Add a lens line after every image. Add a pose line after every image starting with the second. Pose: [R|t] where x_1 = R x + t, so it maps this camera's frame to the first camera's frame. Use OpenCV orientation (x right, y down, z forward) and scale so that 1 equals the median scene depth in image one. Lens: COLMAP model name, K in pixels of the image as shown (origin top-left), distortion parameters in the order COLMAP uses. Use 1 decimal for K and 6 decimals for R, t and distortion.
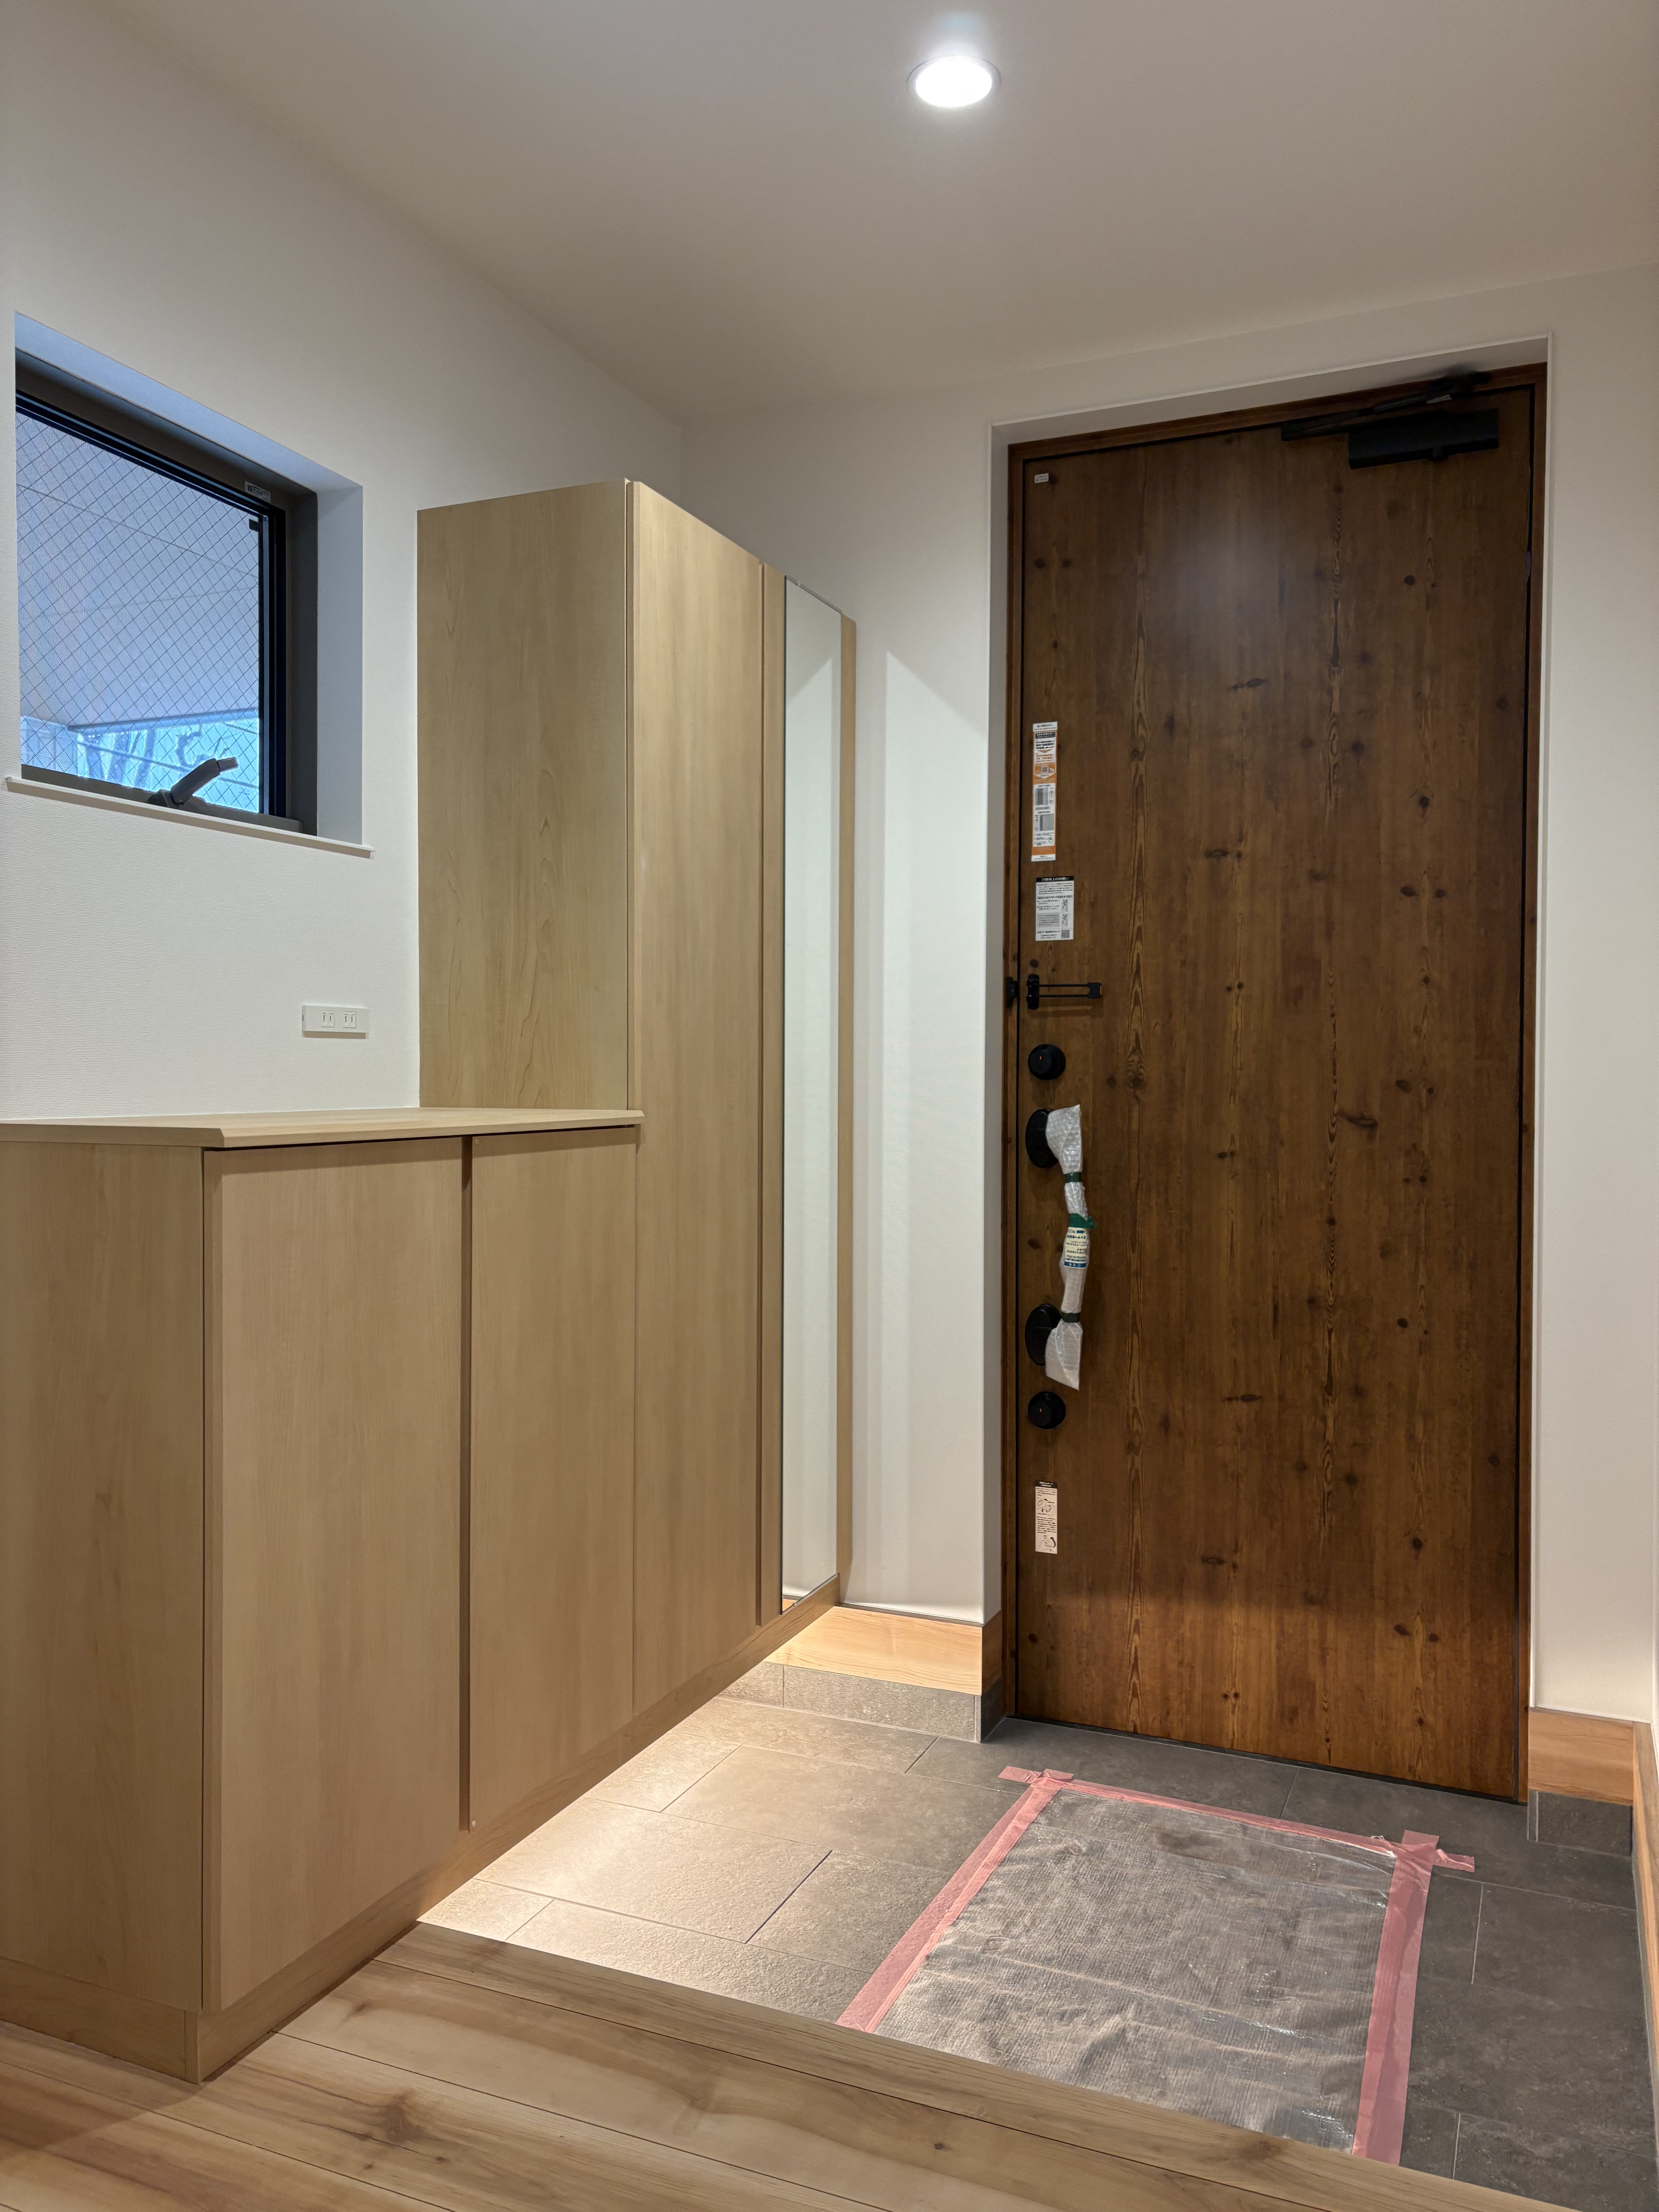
lens RADIAL K [[1676.9, 0, 829.5], [0, 1676.9, 1106.0], [0, 0, 1]] dist [0.030374, -0.008253]
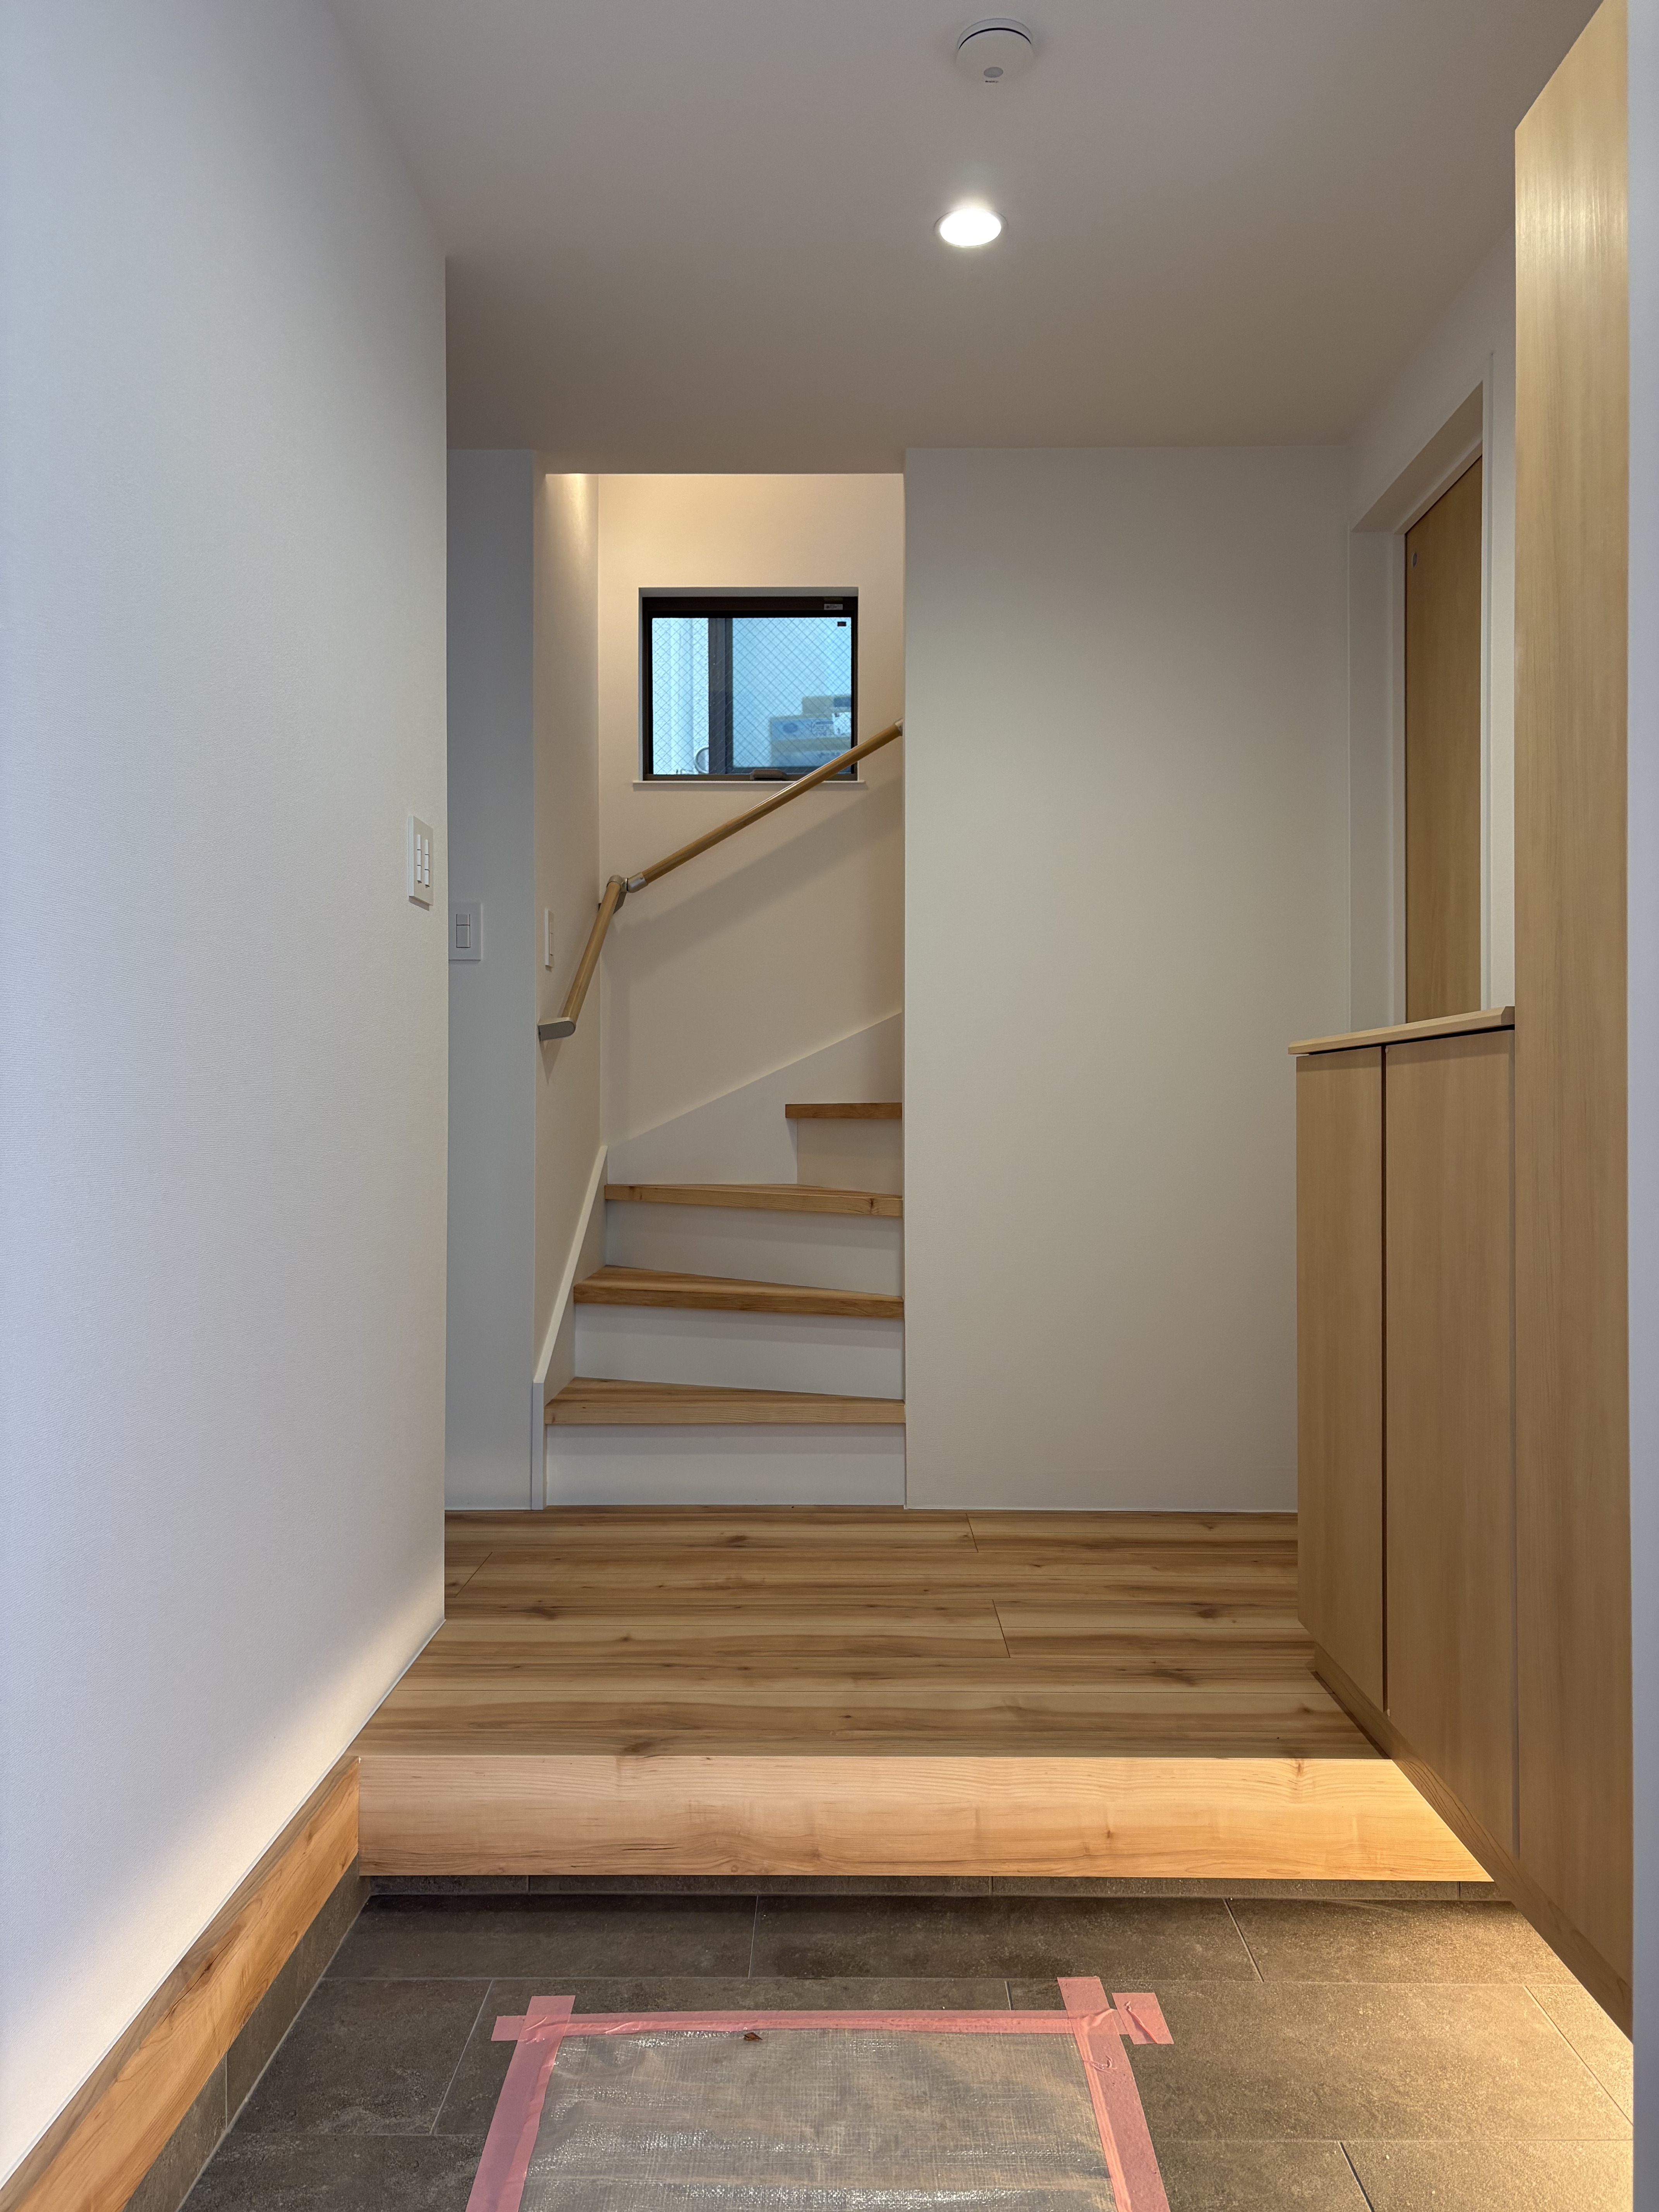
lens RADIAL K [[1676.9, 0, 829.5], [0, 1676.9, 1106.0], [0, 0, 1]] dist [0.030374, -0.008253]
pose [[-0.921356, -0.009971, -0.388593, 0.590150], [-0.016355, 0.999780, 0.013123, 0.055270], [0.388377, 0.018446, -0.921316, 2.103714]]
